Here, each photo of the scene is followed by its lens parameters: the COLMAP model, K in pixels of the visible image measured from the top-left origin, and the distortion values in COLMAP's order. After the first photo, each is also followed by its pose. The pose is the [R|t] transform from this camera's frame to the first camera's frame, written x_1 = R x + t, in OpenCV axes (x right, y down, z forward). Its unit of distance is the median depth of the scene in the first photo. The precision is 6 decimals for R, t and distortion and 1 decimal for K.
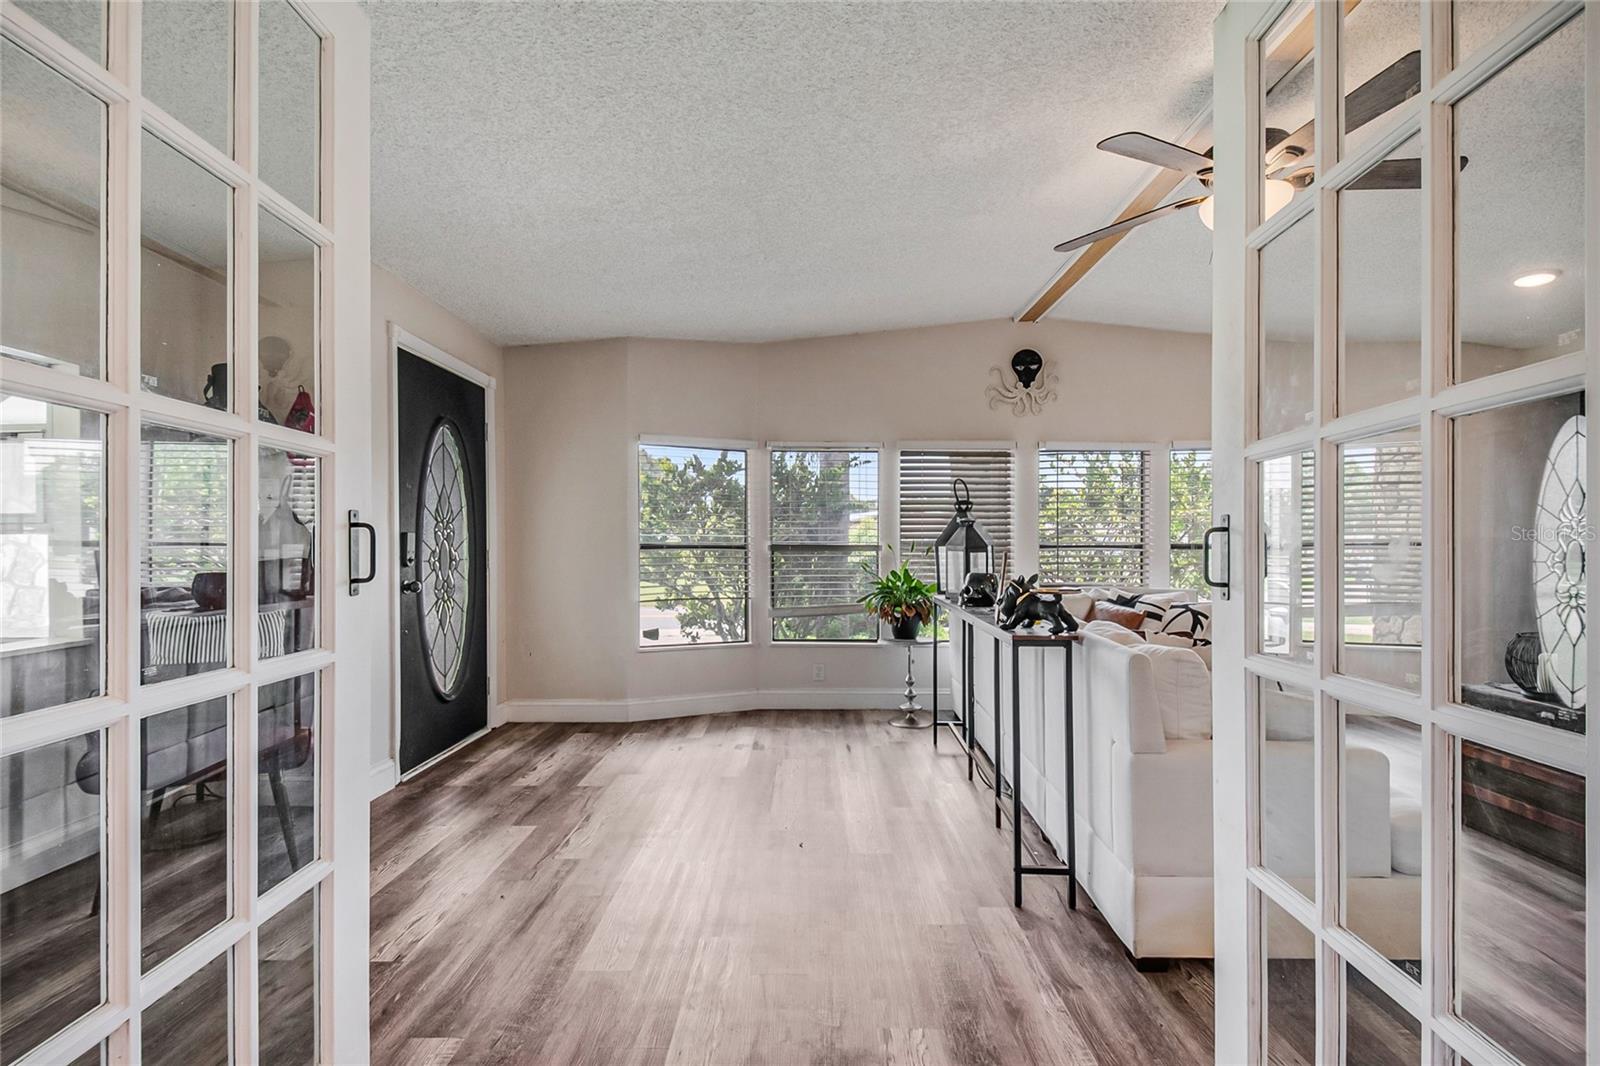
lens RADIAL K [[698.7, 0, 808.7], [0, 698.7, 545.4], [0, 0, 1]] dist [0.027513, -0.025311]
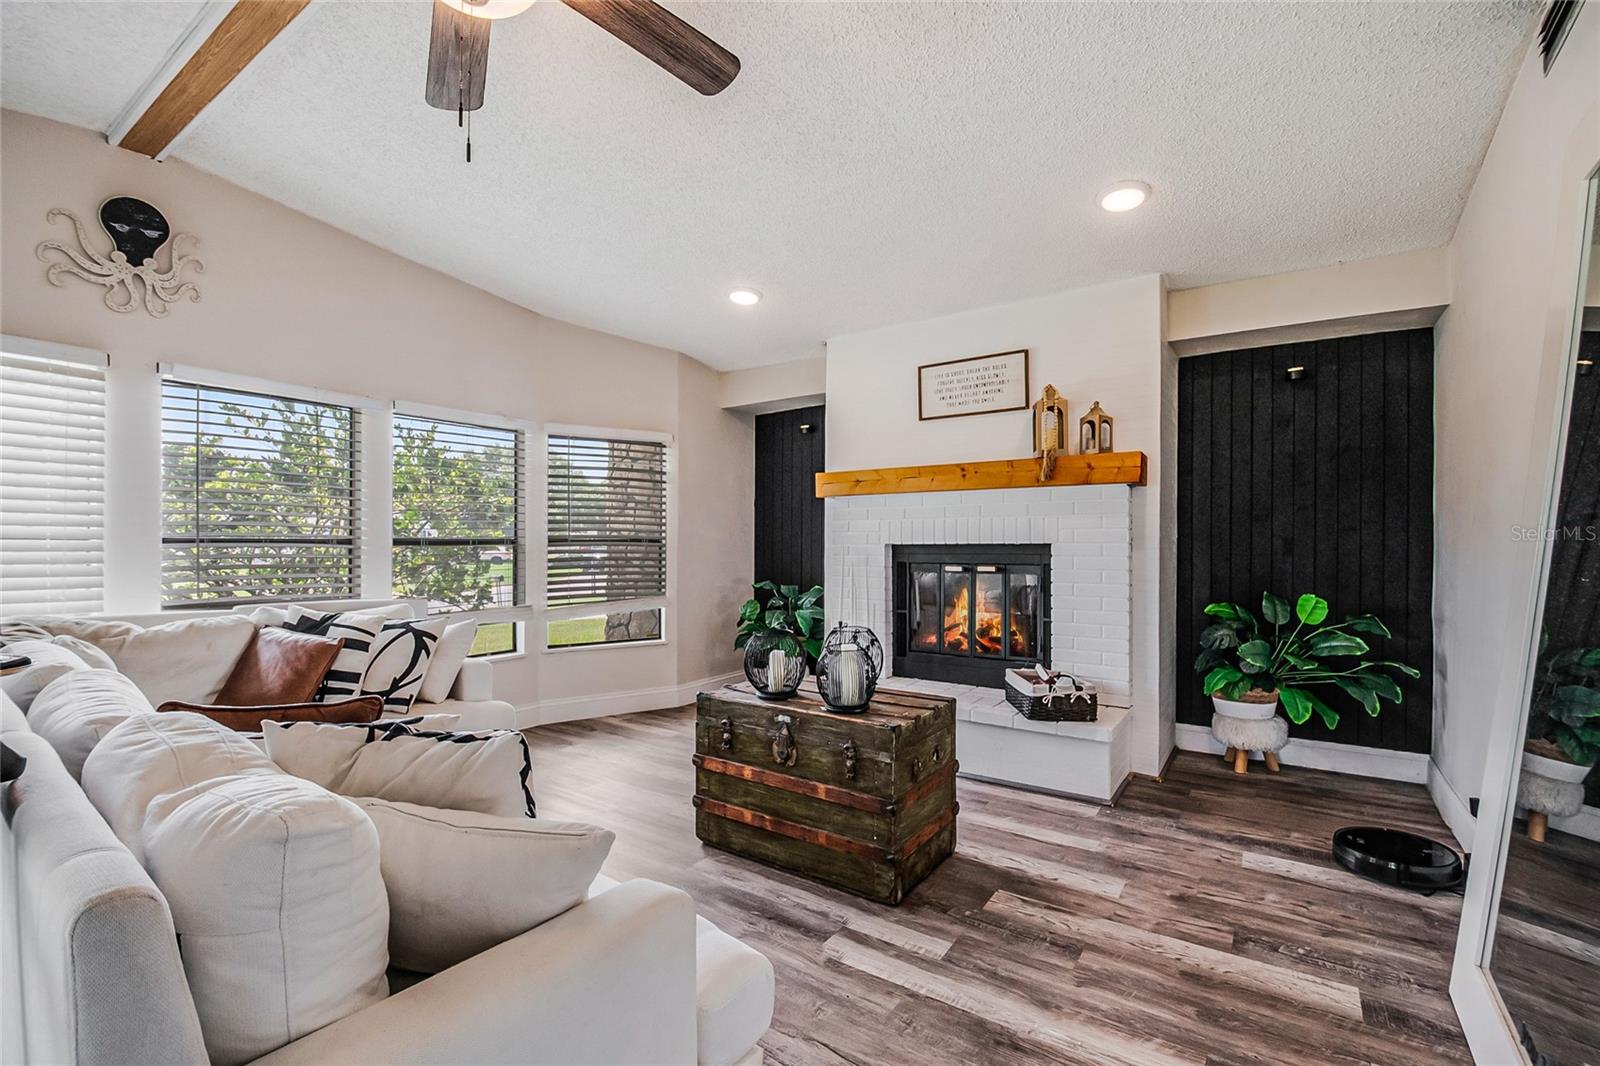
lens RADIAL K [[698.7, 0, 808.7], [0, 698.7, 545.4], [0, 0, 1]] dist [0.027513, -0.025311]
pose [[0.560505, -0.003307, 0.828144, 0.146610], [-0.000773, 0.999989, 0.004517, 0.002229], [-0.828150, -0.003172, 0.560497, 0.220656]]
